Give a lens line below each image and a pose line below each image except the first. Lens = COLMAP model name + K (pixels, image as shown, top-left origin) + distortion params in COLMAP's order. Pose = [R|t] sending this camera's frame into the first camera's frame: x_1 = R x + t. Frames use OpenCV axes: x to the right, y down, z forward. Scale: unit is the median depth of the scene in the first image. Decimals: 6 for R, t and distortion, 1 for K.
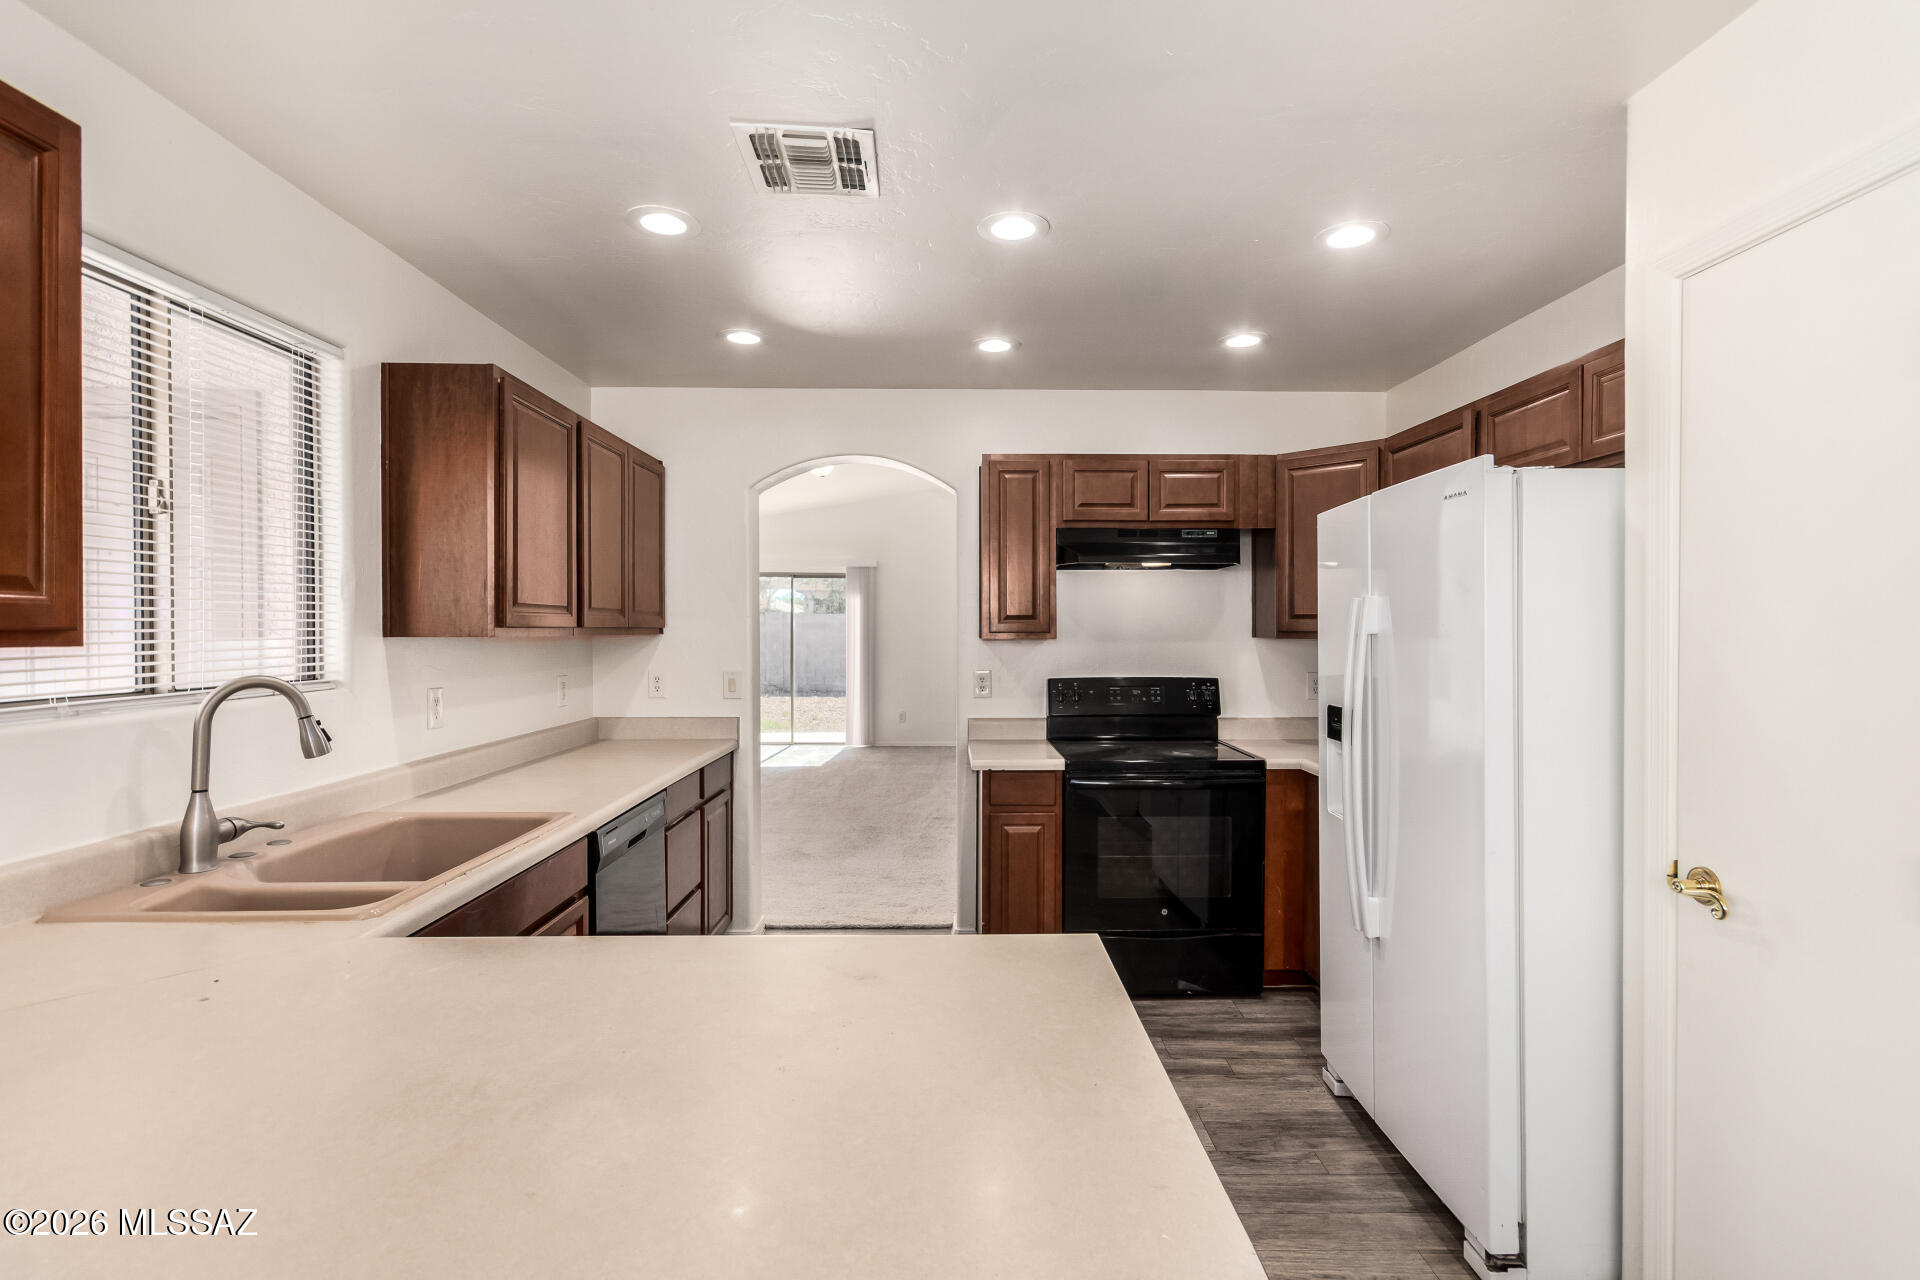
lens RADIAL K [[886.5, 0, 976.9], [0, 886.5, 626.4], [0, 0, 1]] dist [0.000305, 0.001351]
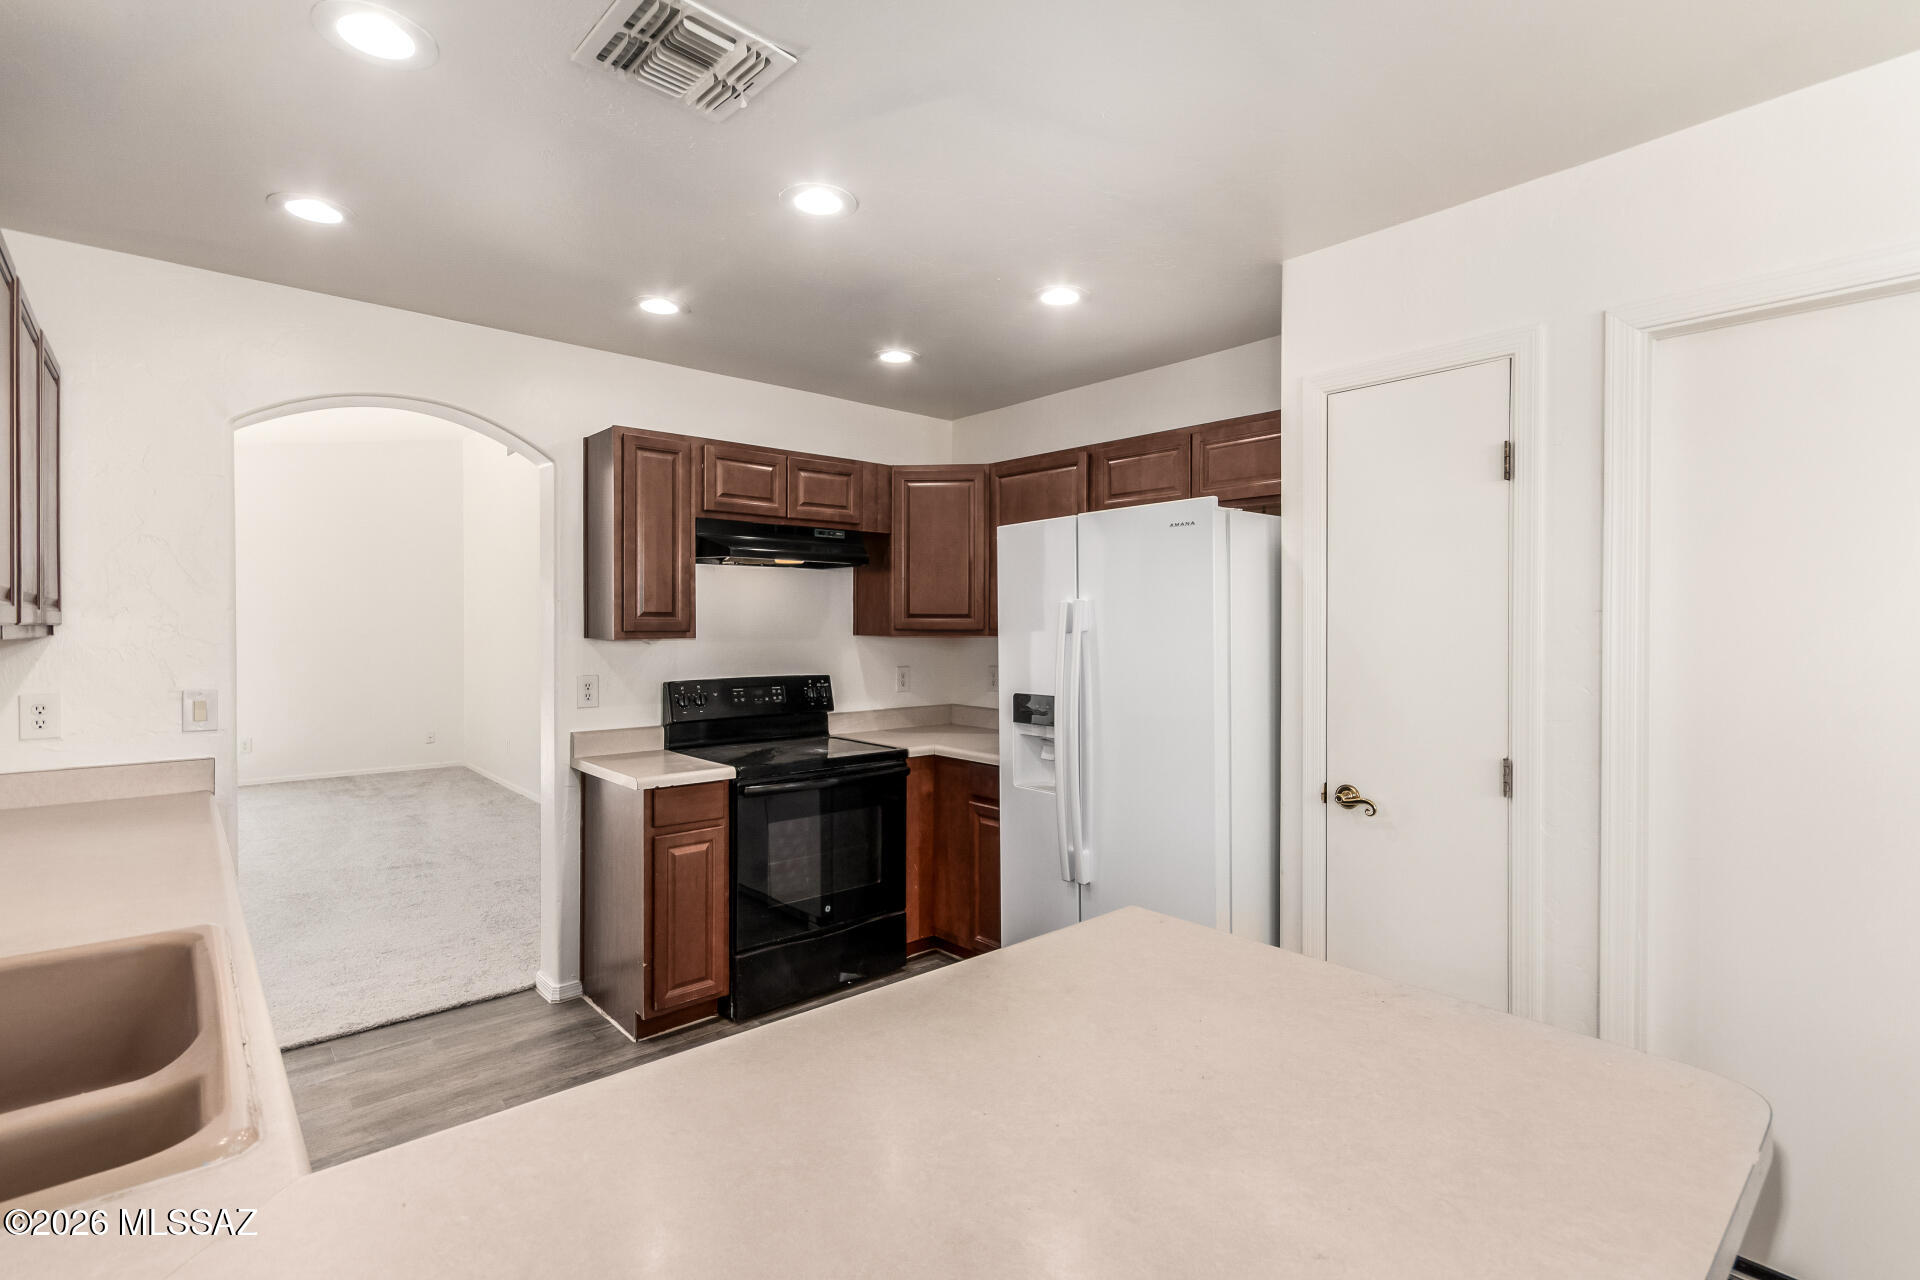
lens RADIAL K [[886.5, 0, 987.6], [0, 886.5, 624.4], [0, 0, 1]] dist [0.000305, 0.001351]
pose [[0.760858, 0.001767, 0.648916, -0.275871], [-0.001624, 0.999998, -0.000820, 0.000240], [-0.648916, -0.000430, 0.760860, 0.107449]]
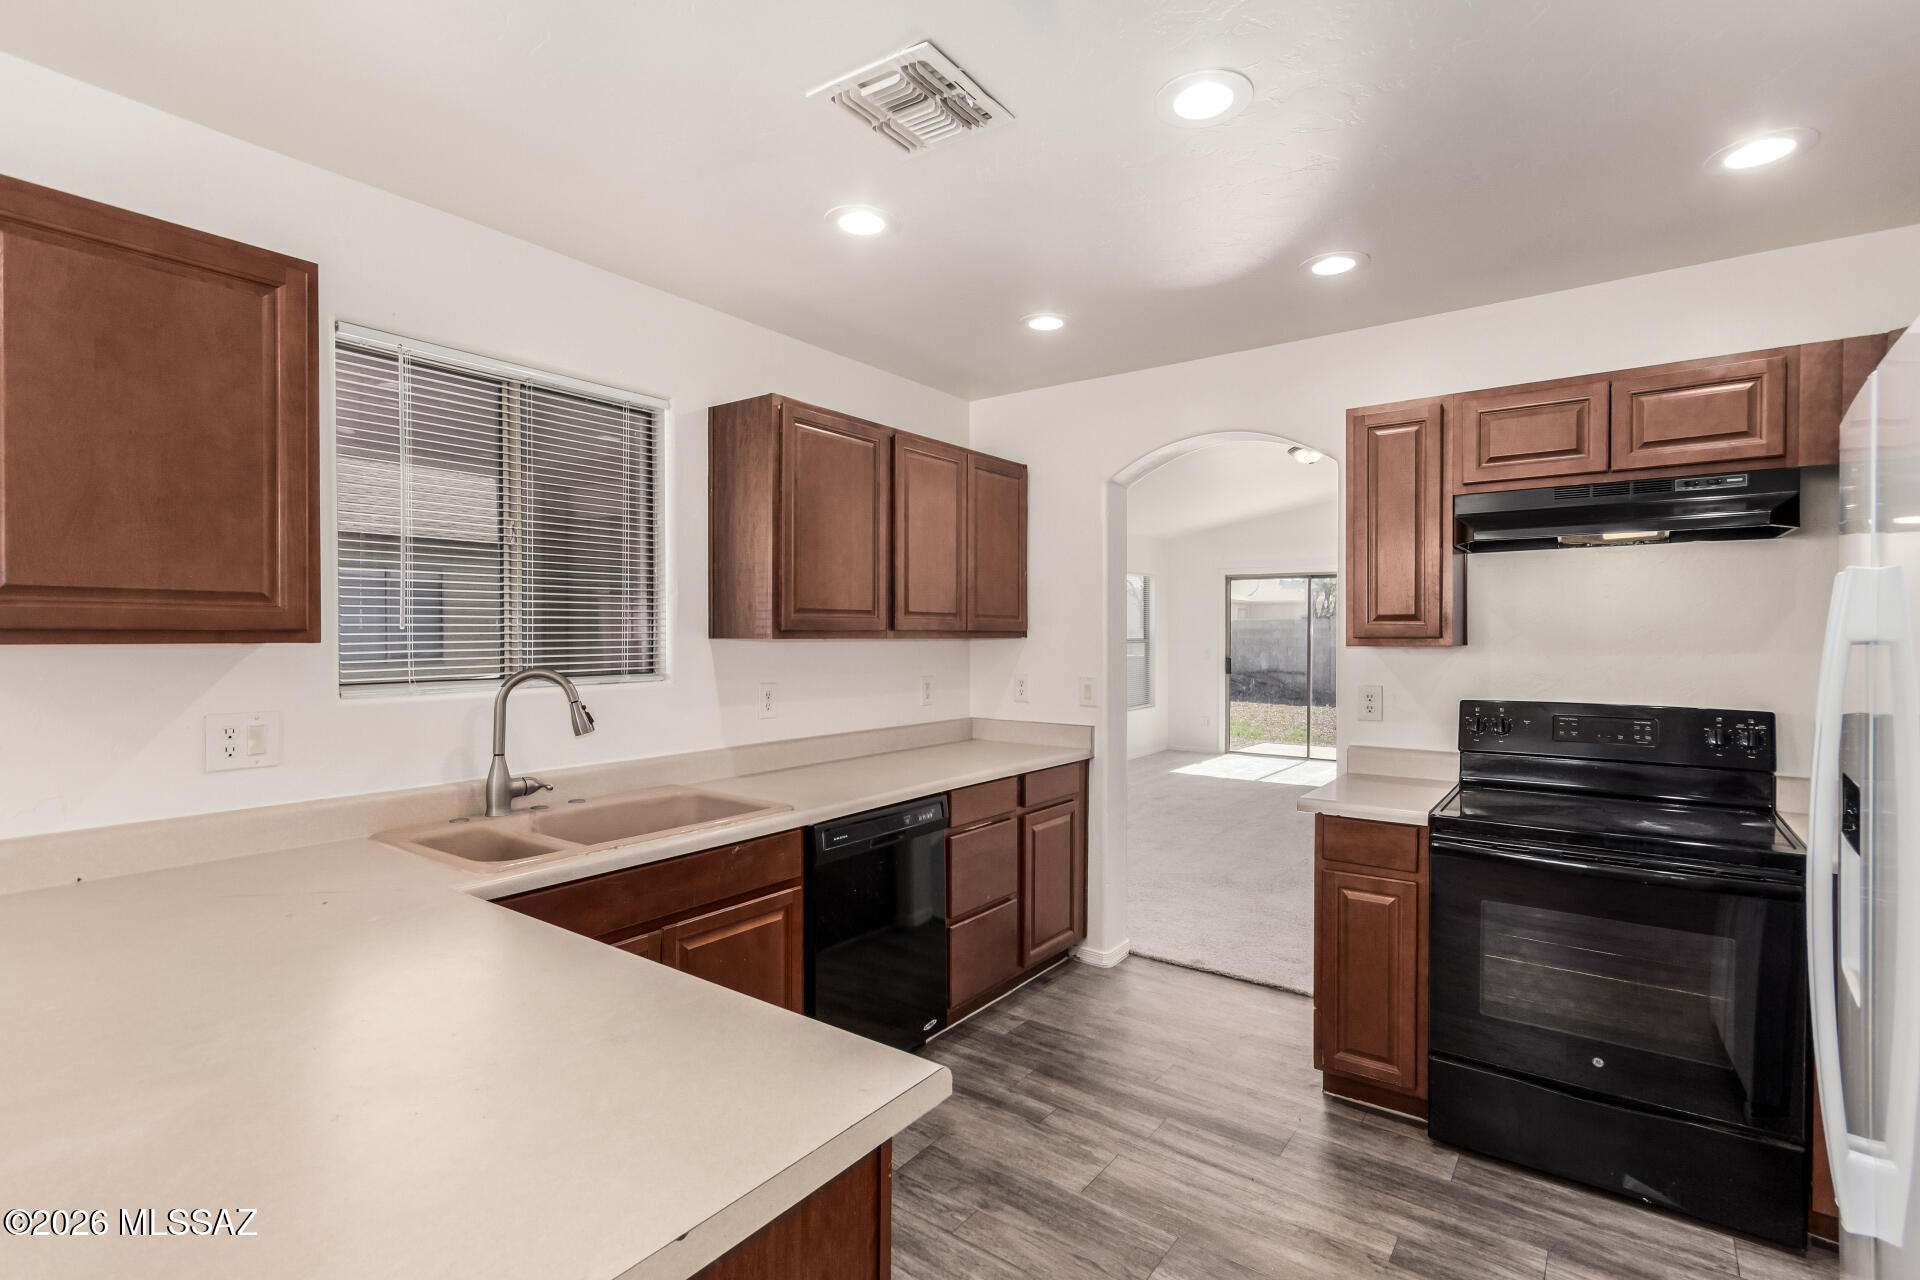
lens RADIAL K [[886.5, 0, 978.2], [0, 886.5, 636.2], [0, 0, 1]] dist [0.000305, 0.001351]
pose [[0.797196, 0.003187, -0.603712, 0.219207], [-0.000106, 0.999987, 0.005139, 0.001809], [0.603721, -0.004033, 0.797186, 0.179660]]
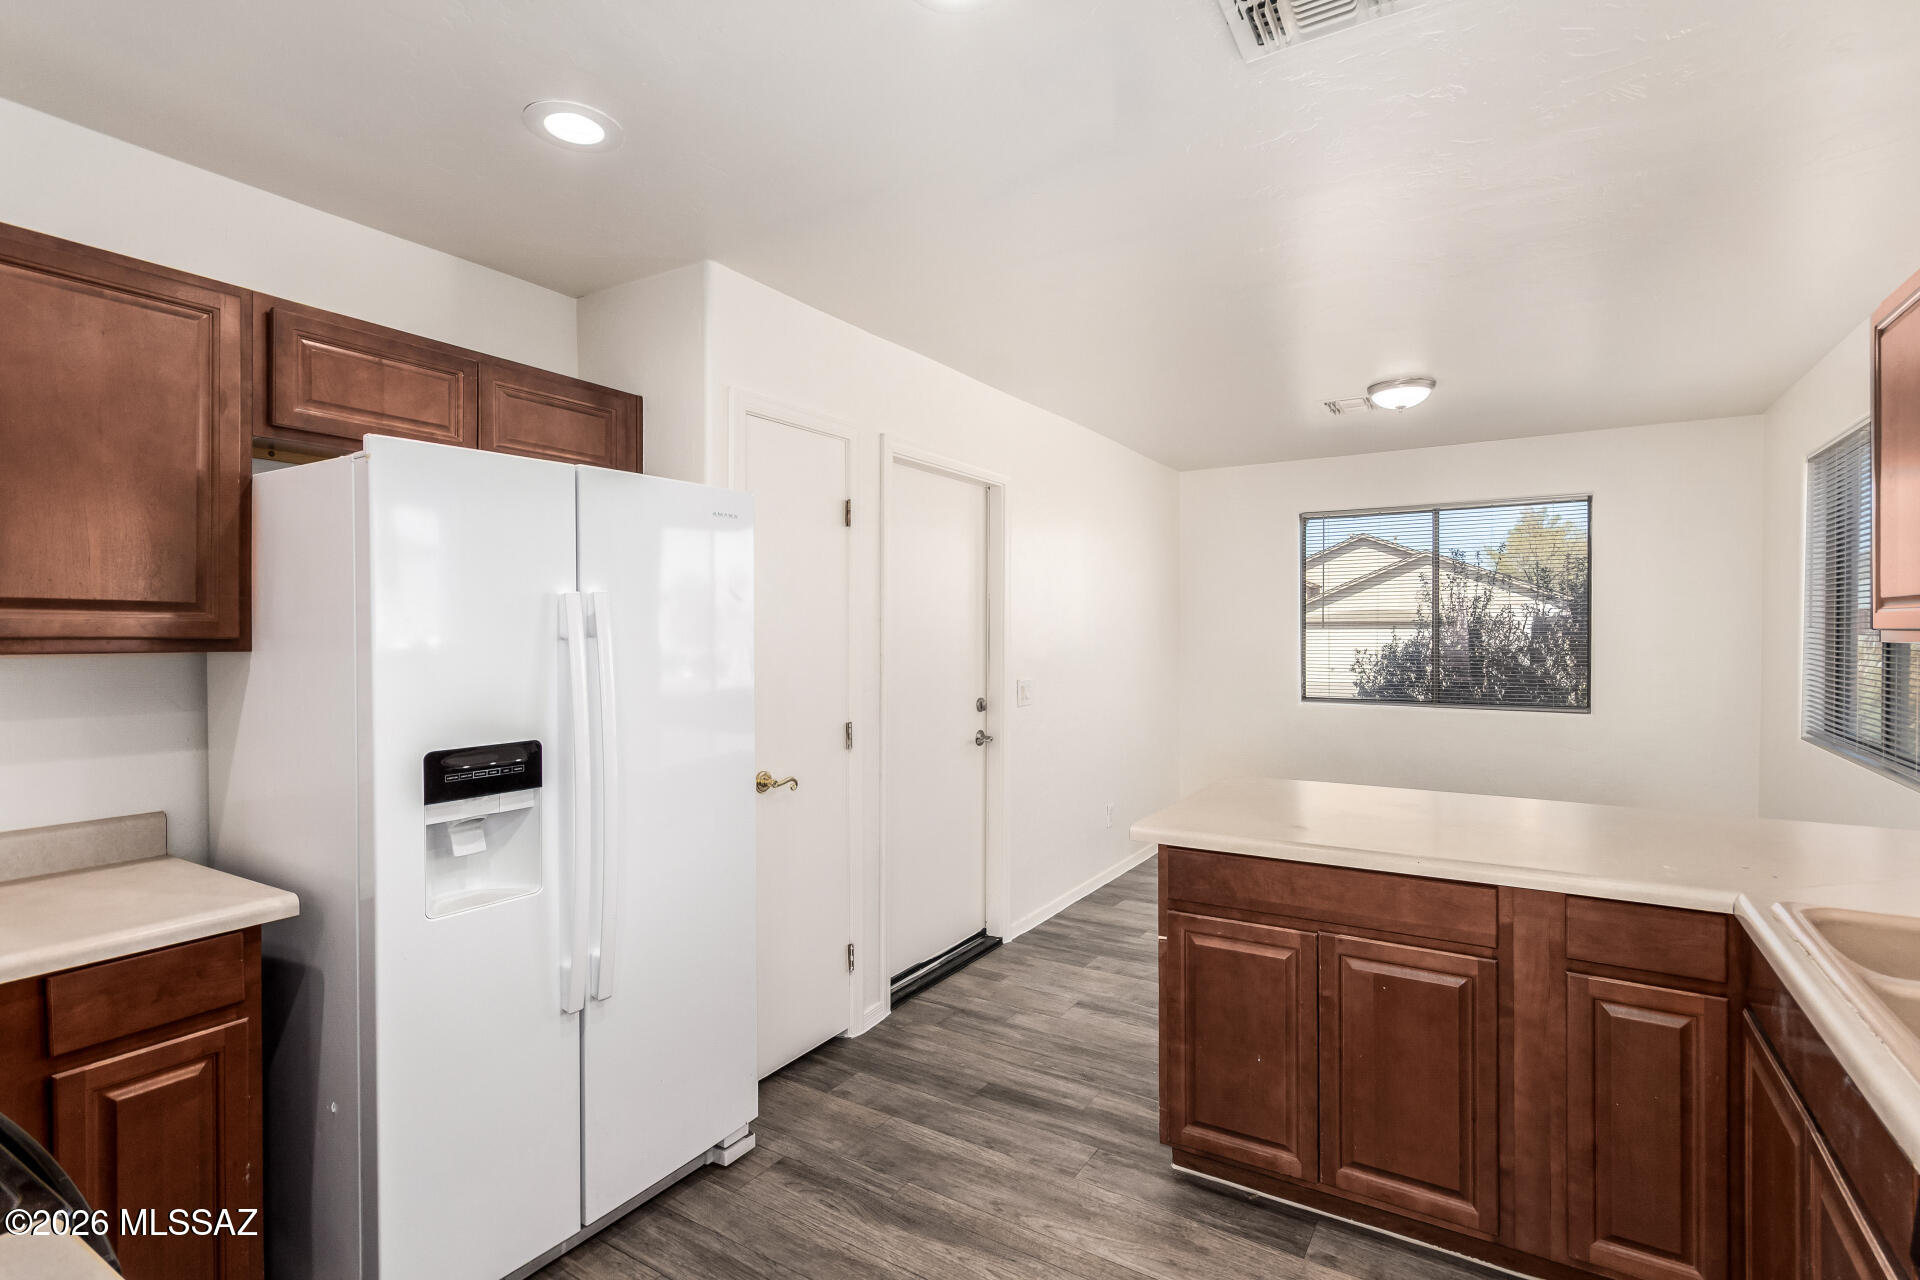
lens RADIAL K [[886.5, 0, 970.2], [0, 886.5, 637.3], [0, 0, 1]] dist [0.000305, 0.001351]
pose [[-0.833370, -0.004305, 0.552698, -0.185376], [0.000041, 0.999969, 0.007850, 0.001326], [-0.552715, 0.006564, -0.833345, 1.021900]]
